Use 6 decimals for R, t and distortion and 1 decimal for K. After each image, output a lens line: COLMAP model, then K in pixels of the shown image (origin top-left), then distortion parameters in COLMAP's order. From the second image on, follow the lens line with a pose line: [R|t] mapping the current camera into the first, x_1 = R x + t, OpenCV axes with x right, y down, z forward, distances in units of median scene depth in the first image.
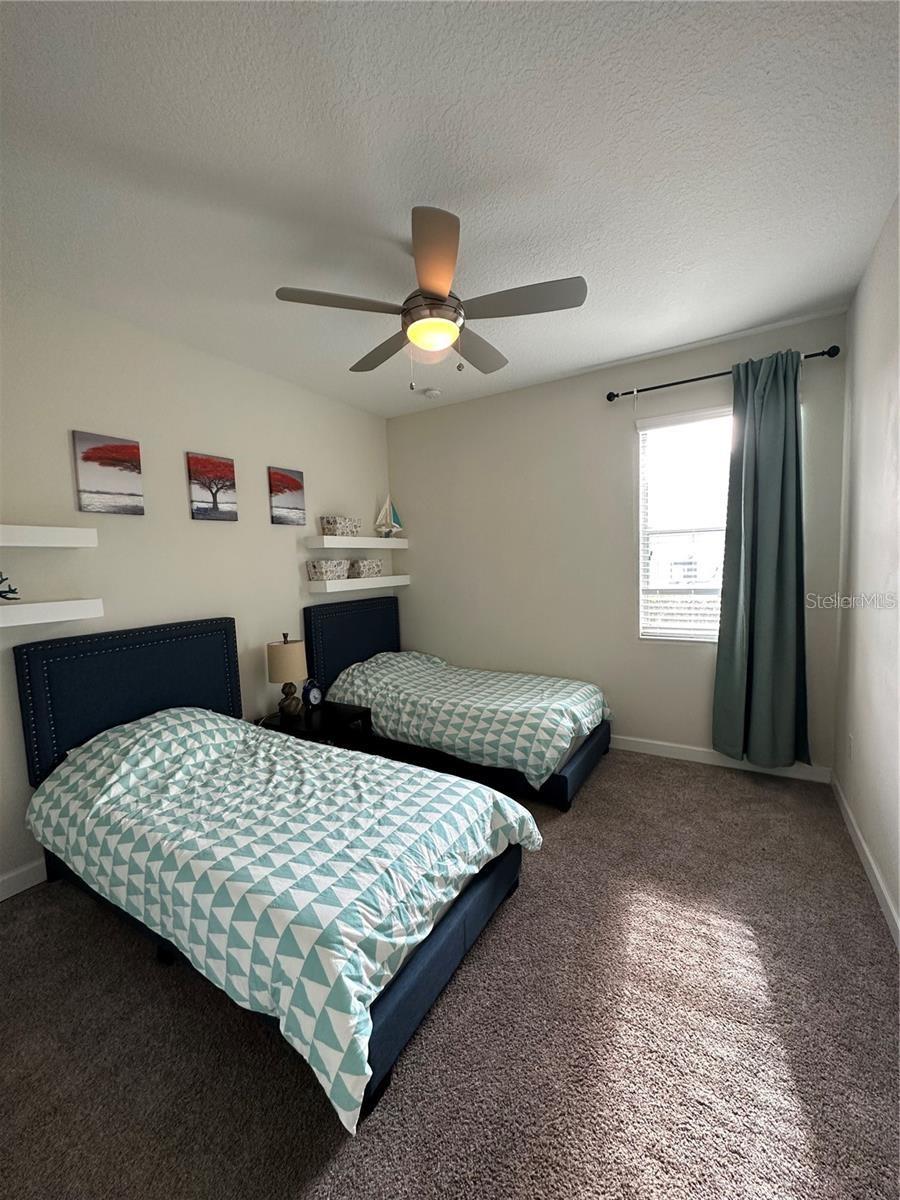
lens RADIAL K [[479.4, 0, 450.3], [0, 479.4, 594.9], [0, 0, 1]] dist [-0.000953, 0.000808]
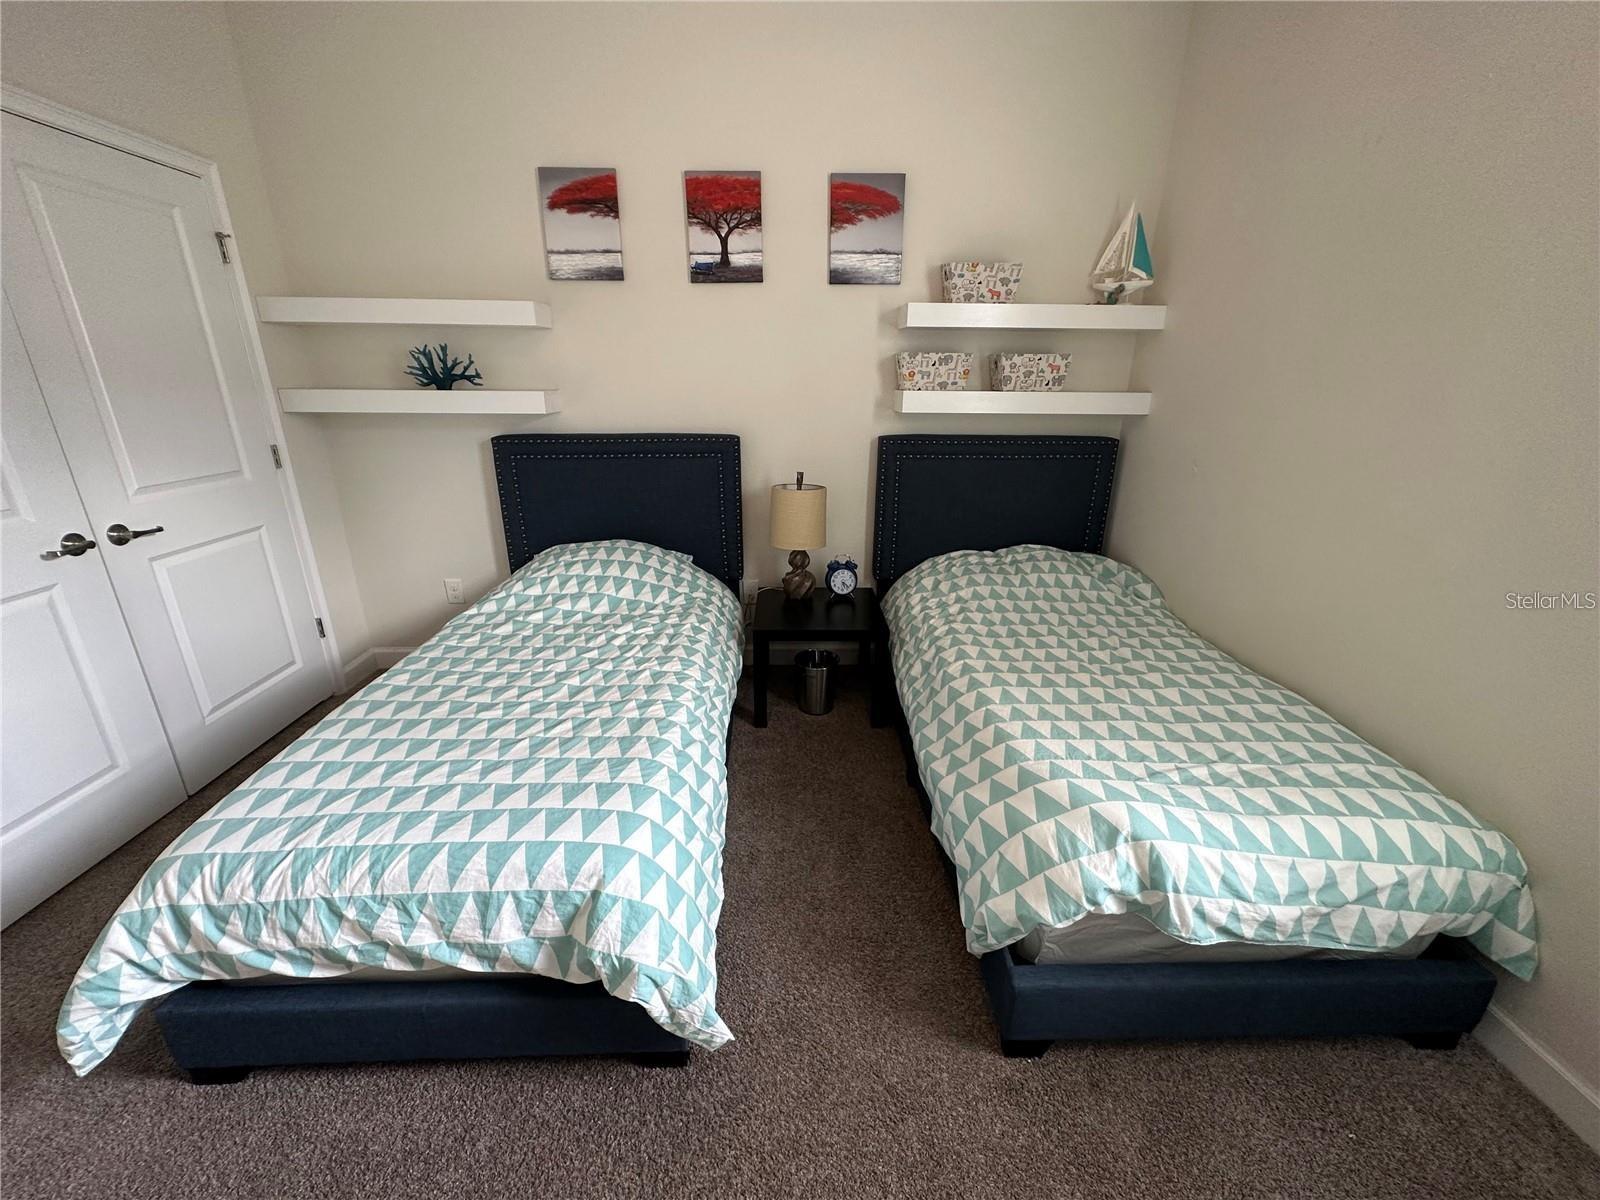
lens RADIAL K [[639.1, 0, 797.7], [0, 639.1, 598.0], [0, 0, 1]] dist [-0.000953, 0.000808]
pose [[0.543265, 0.313696, -0.778754, 0.428393], [-0.083719, 0.943191, 0.321531, -0.040787], [0.835377, -0.109480, 0.538664, 0.616663]]
